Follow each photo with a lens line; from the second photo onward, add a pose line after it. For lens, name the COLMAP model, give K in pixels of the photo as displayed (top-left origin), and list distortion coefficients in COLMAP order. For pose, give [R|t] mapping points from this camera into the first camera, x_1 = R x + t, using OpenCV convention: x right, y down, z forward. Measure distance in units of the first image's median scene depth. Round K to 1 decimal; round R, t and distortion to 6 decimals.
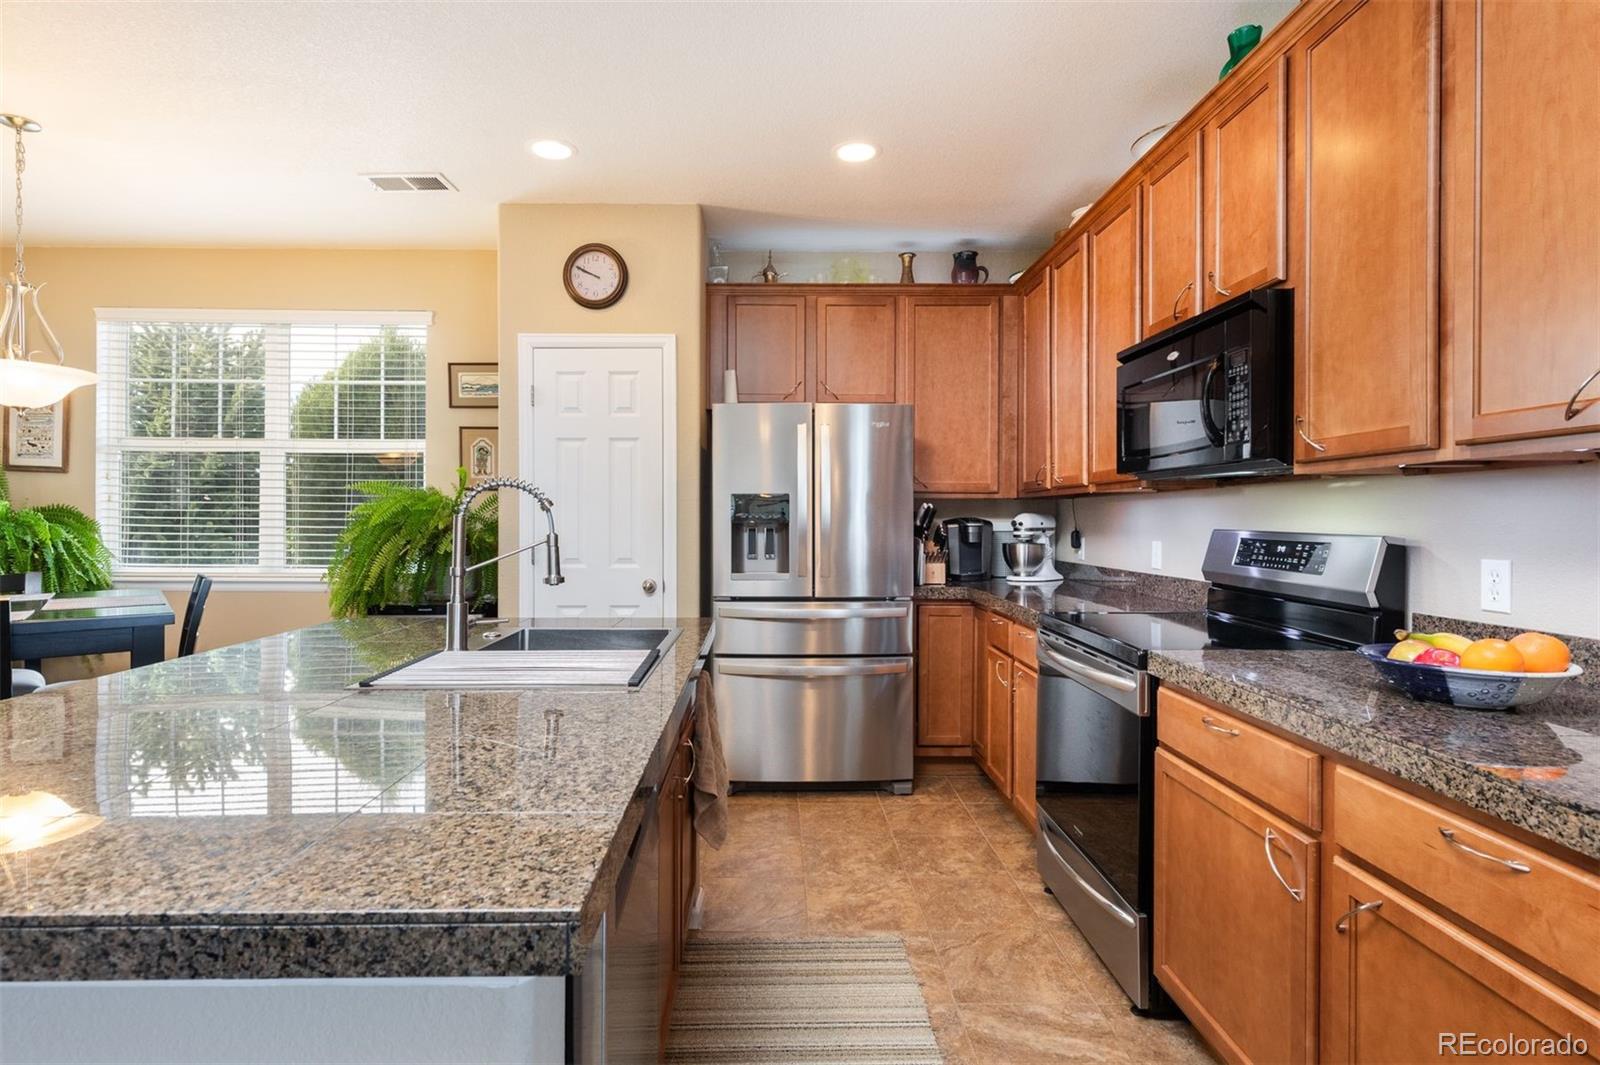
lens RADIAL K [[813.0, 0, 794.8], [0, 813.0, 519.7], [0, 0, 1]] dist [0.016616, -0.004680]
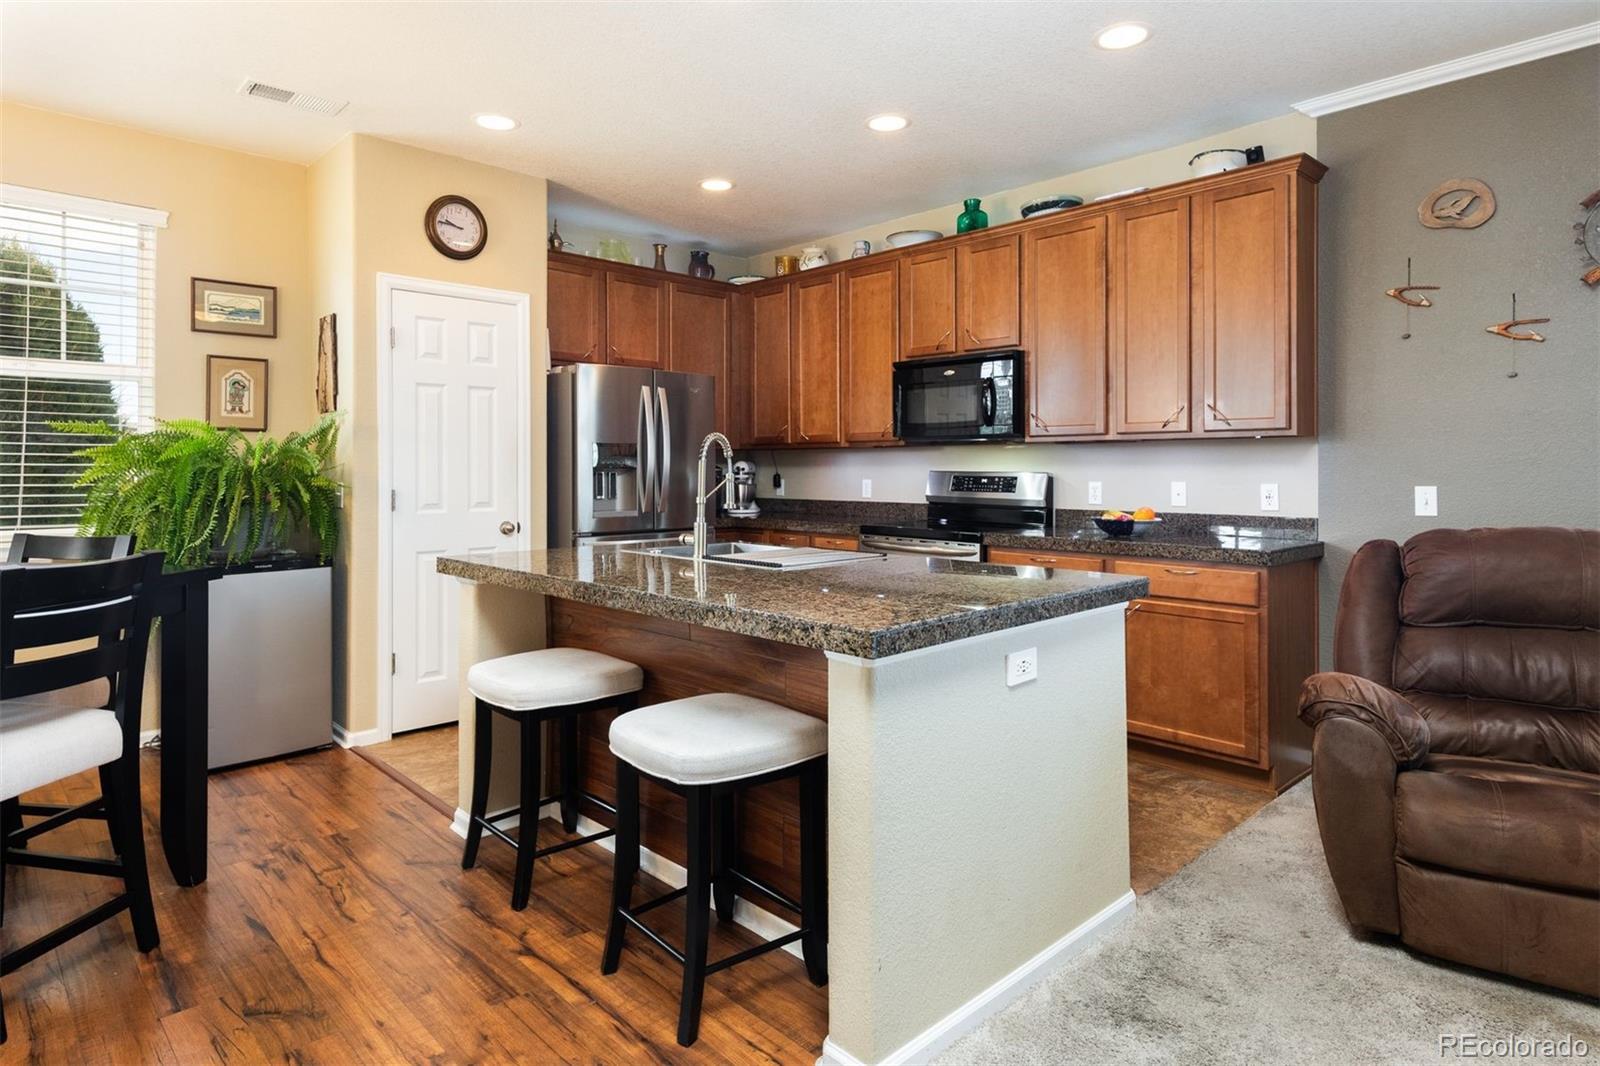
lens RADIAL K [[927.1, 0, 804.2], [0, 927.1, 461.1], [0, 0, 1]] dist [0.032297, 0.000904]
pose [[0.714936, 0.005858, 0.699165, -0.690498], [0.001359, 0.999951, -0.009768, 0.006654], [-0.699188, 0.007934, 0.714894, -0.131417]]
